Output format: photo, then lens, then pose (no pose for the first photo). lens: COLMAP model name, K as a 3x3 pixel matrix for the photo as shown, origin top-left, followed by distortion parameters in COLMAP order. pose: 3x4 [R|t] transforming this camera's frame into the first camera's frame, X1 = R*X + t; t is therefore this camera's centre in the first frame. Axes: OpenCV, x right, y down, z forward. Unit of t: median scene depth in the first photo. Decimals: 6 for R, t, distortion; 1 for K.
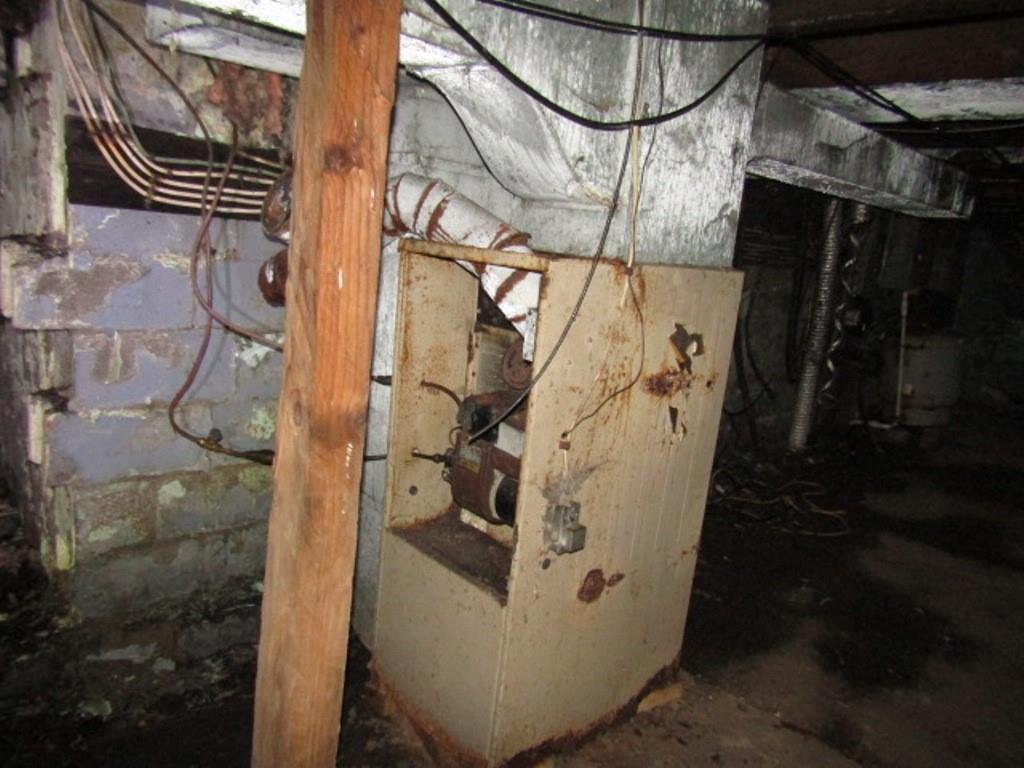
lens RADIAL K [[732.0, 0, 512.0], [0, 732.0, 384.0], [0, 0, 1]] dist [-0.009327, 0.004436]
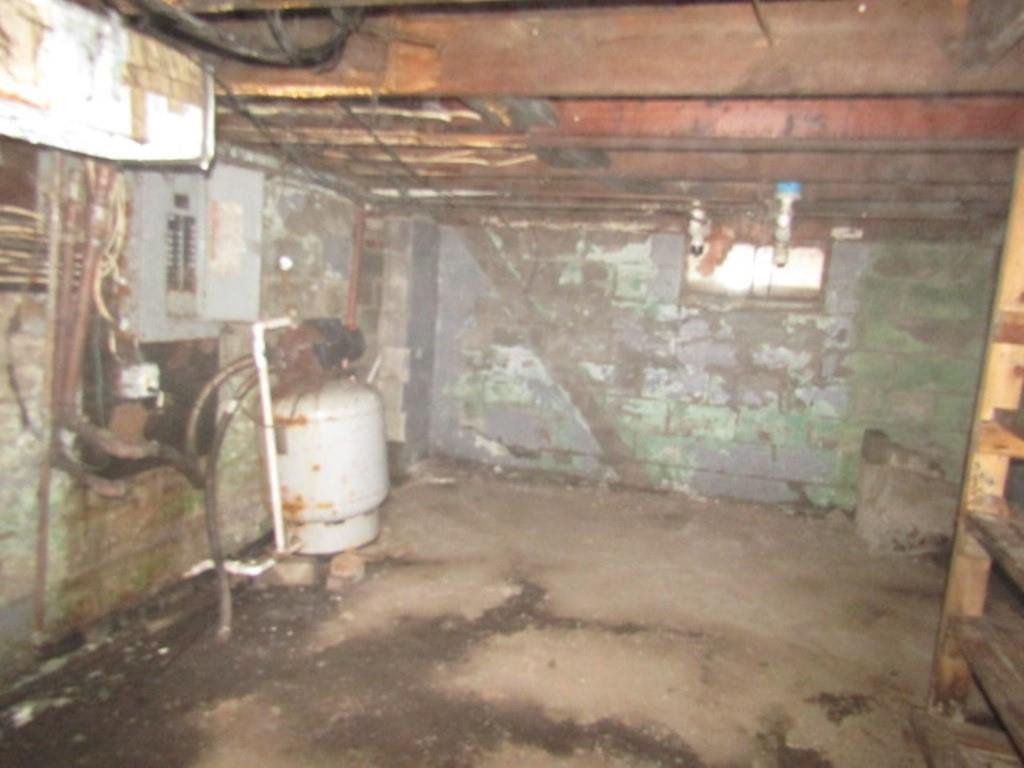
lens RADIAL K [[732.0, 0, 512.0], [0, 732.0, 384.0], [0, 0, 1]] dist [-0.009327, 0.004436]
pose [[0.885609, -0.061790, 0.460302, 0.428450], [0.061650, 0.997980, 0.015354, -0.072084], [-0.460321, 0.014780, 0.887629, 0.423204]]
